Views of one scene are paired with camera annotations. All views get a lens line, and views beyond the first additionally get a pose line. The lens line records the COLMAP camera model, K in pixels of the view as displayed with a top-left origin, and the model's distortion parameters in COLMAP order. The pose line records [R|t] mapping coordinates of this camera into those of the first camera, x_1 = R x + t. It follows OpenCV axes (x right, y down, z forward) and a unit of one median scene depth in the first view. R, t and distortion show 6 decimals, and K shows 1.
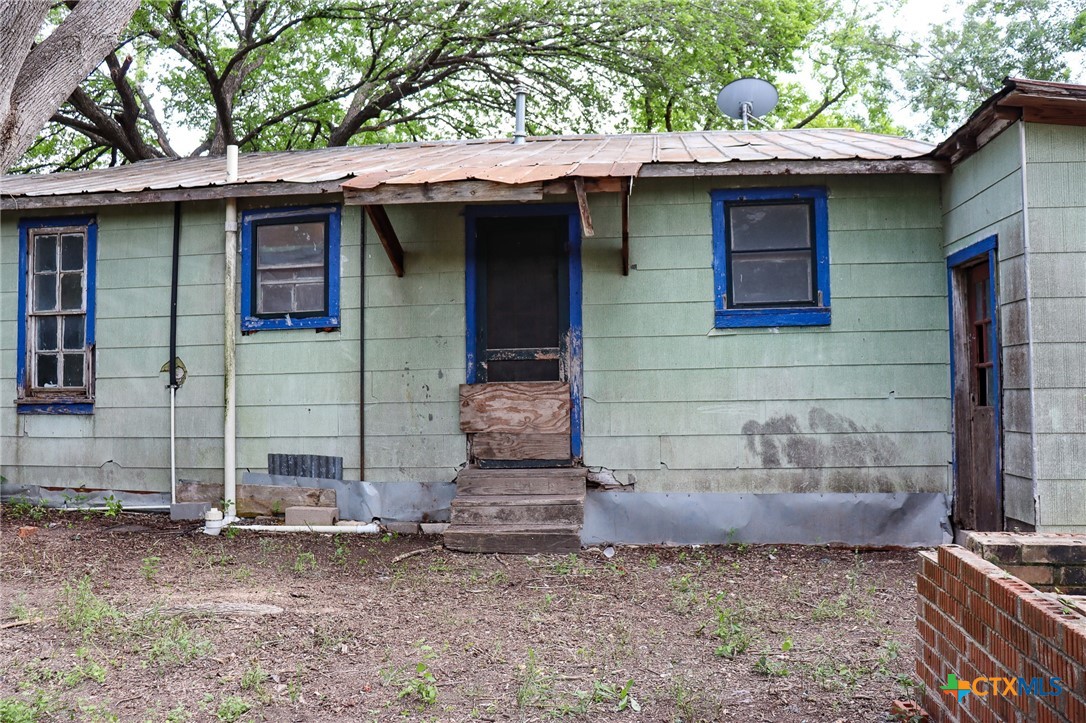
lens RADIAL K [[895.1, 0, 542.3], [0, 895.1, 348.1], [0, 0, 1]] dist [-0.189787, 0.181208]
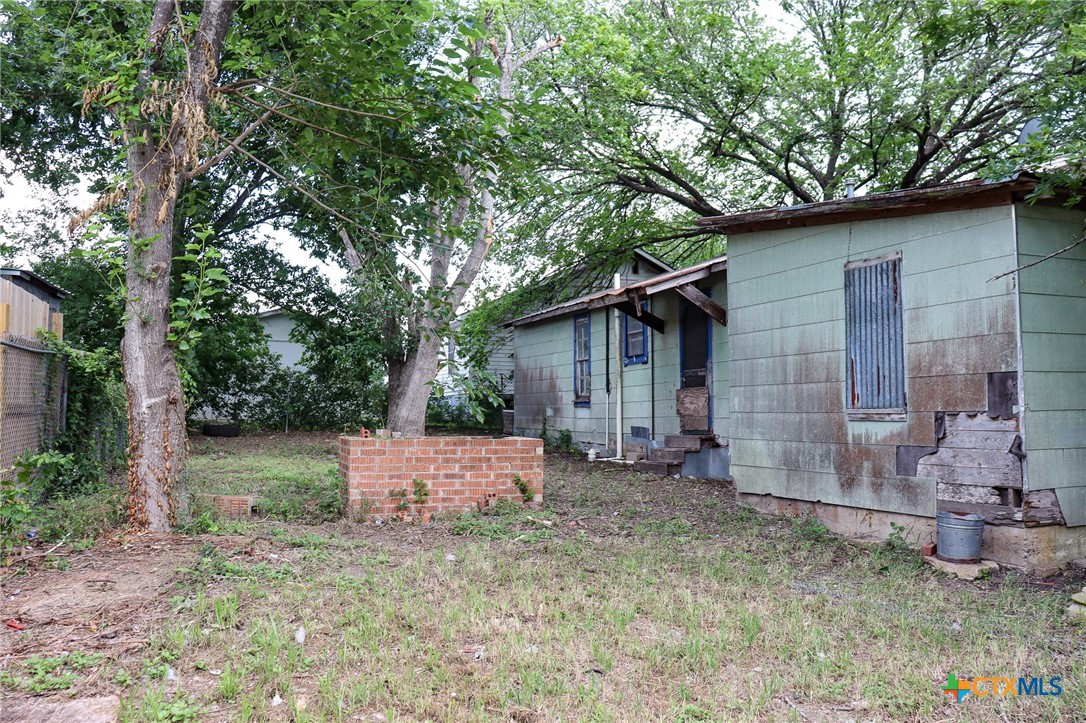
lens RADIAL K [[895.1, 0, 542.3], [0, 895.1, 348.1], [0, 0, 1]] dist [-0.189787, 0.181208]
pose [[0.477121, -0.050076, -0.877410, 1.403995], [0.025235, 0.998744, -0.043278, 0.026585], [0.878475, -0.001492, 0.477786, -0.148615]]
